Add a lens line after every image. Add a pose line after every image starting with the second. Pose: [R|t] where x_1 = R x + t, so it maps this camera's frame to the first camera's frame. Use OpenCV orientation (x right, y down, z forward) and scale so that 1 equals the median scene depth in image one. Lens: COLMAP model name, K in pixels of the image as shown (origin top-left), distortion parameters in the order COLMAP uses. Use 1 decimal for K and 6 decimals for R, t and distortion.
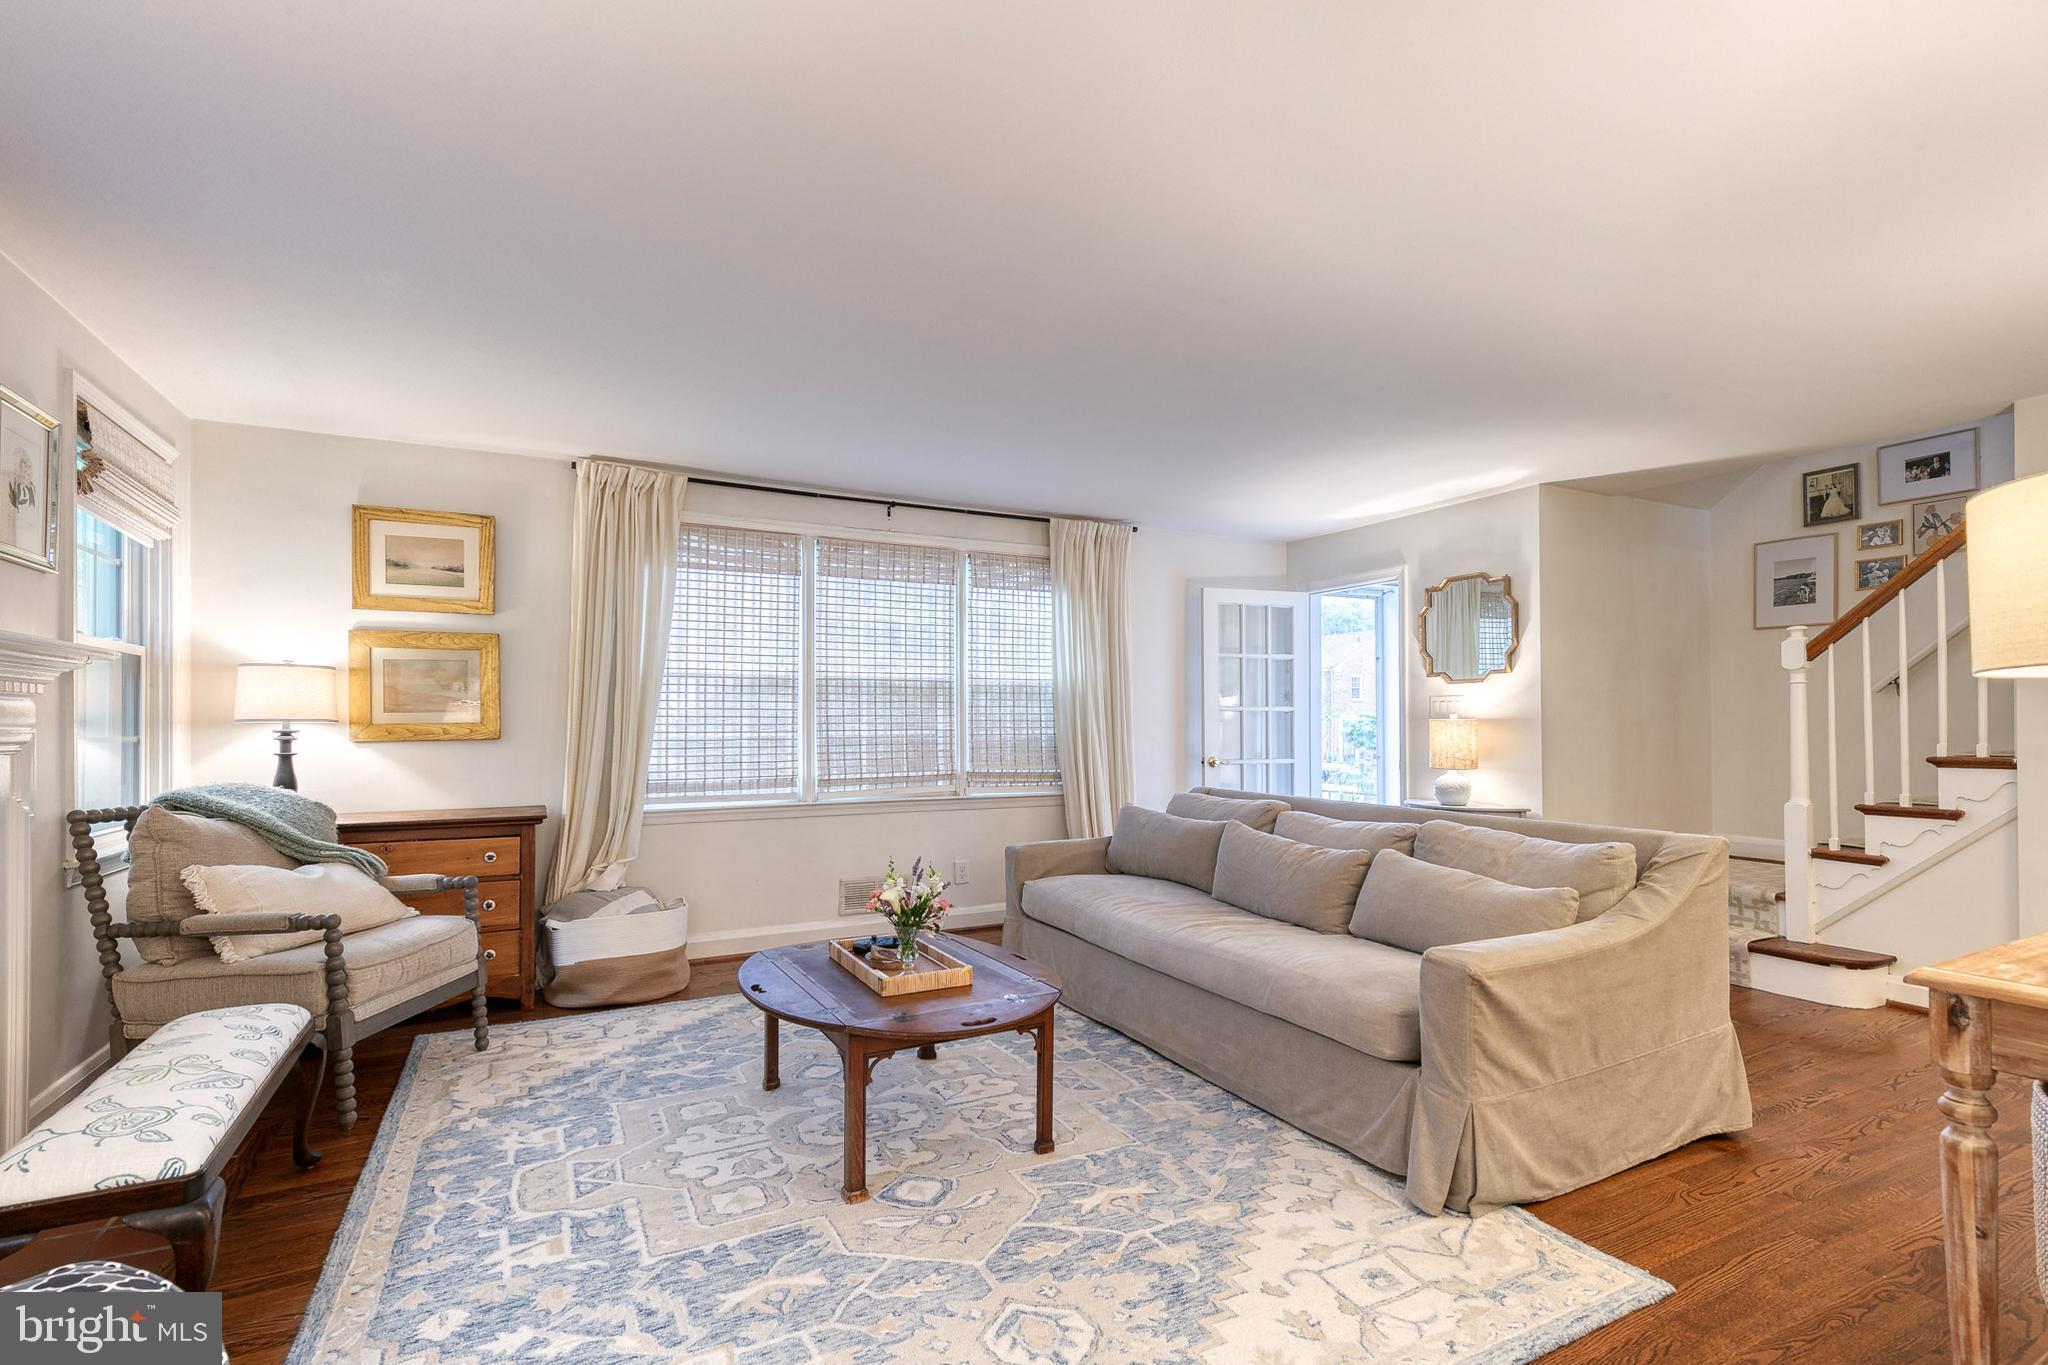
lens RADIAL K [[937.3, 0, 1045.8], [0, 937.3, 716.9], [0, 0, 1]] dist [0.001511, 0.000876]
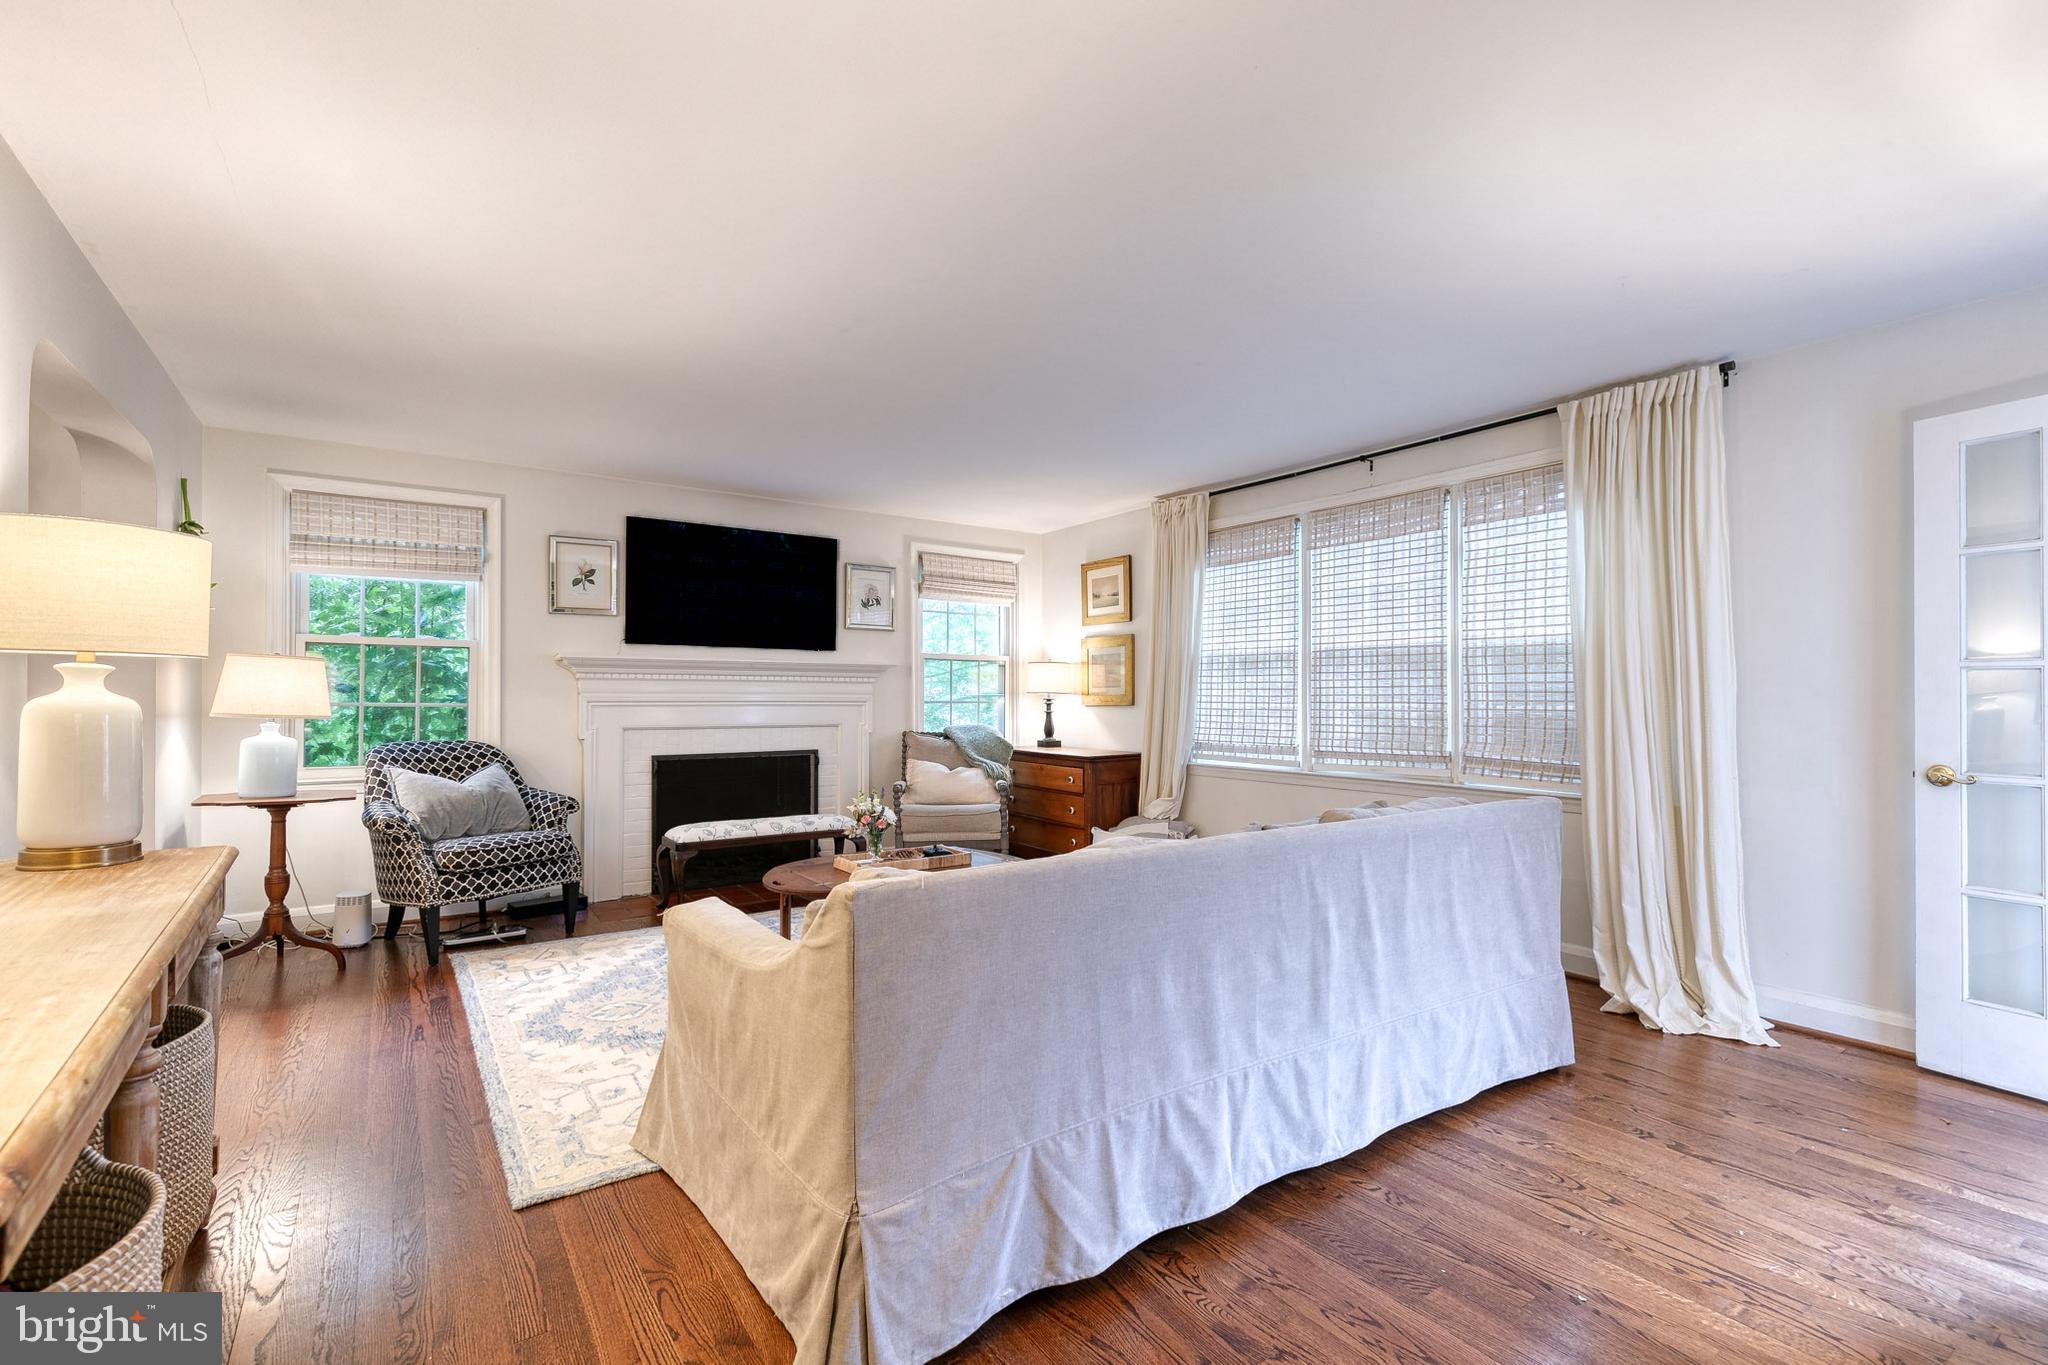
lens RADIAL K [[930.1, 0, 1049.3], [0, 930.1, 691.6], [0, 0, 1]] dist [0.010537, -0.000085]
pose [[0.138112, -0.004502, -0.990406, 0.946832], [0.004065, 0.999984, -0.003979, 0.007843], [0.990408, -0.003476, 0.138128, 0.756854]]
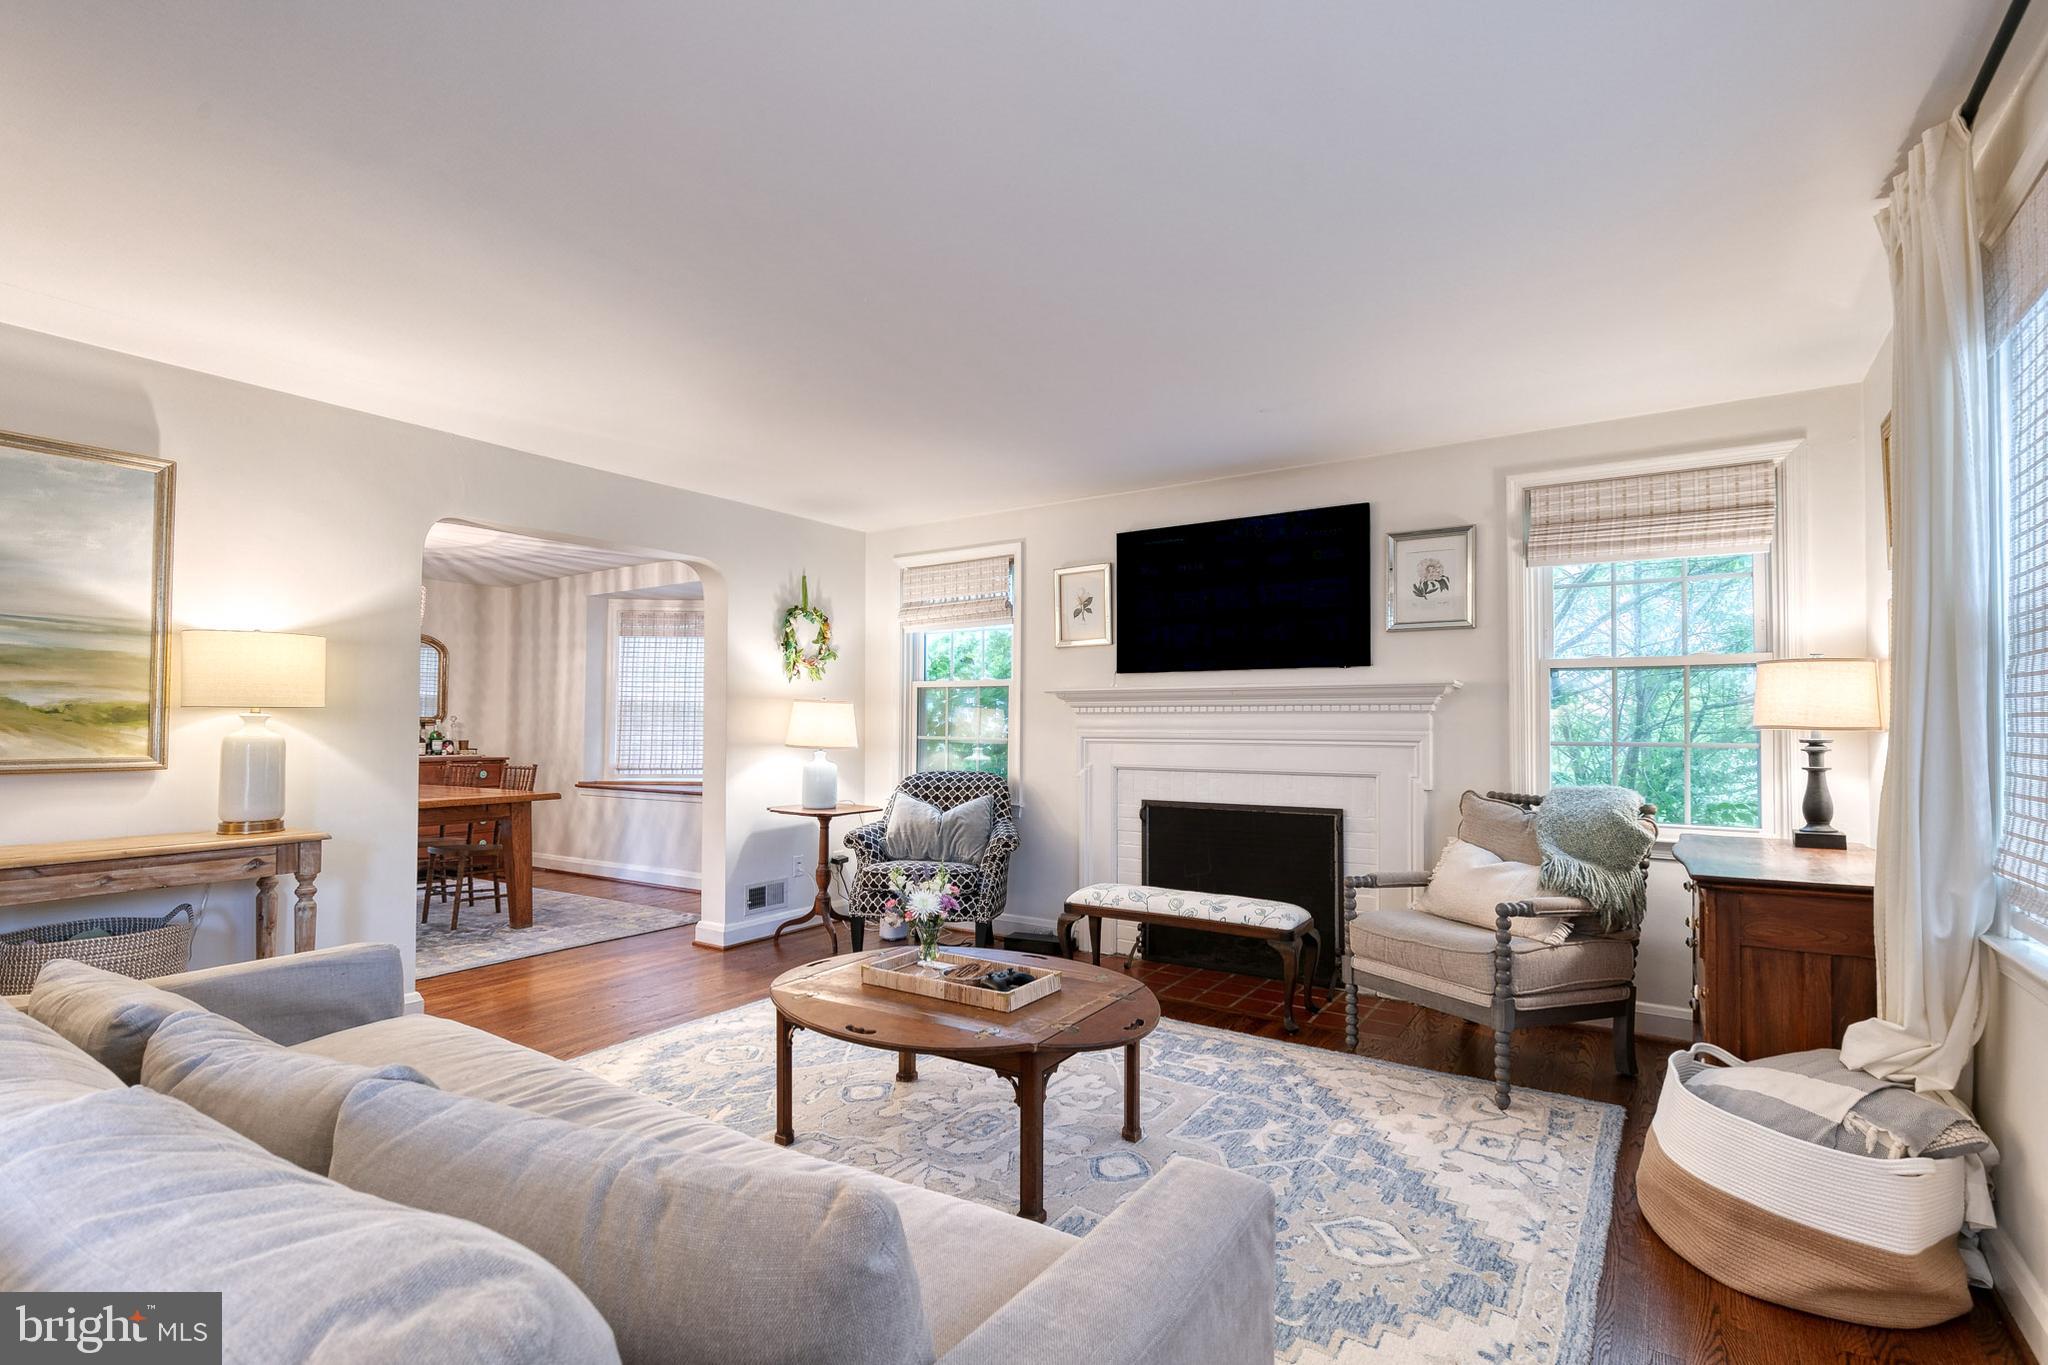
lens RADIAL K [[937.3, 0, 1045.8], [0, 937.3, 716.9], [0, 0, 1]] dist [0.001511, 0.000876]
pose [[-0.875578, -0.006666, -0.483030, 0.169627], [0.001323, 0.999868, -0.016197, 0.006603], [0.483074, -0.014821, -0.875454, 1.391363]]
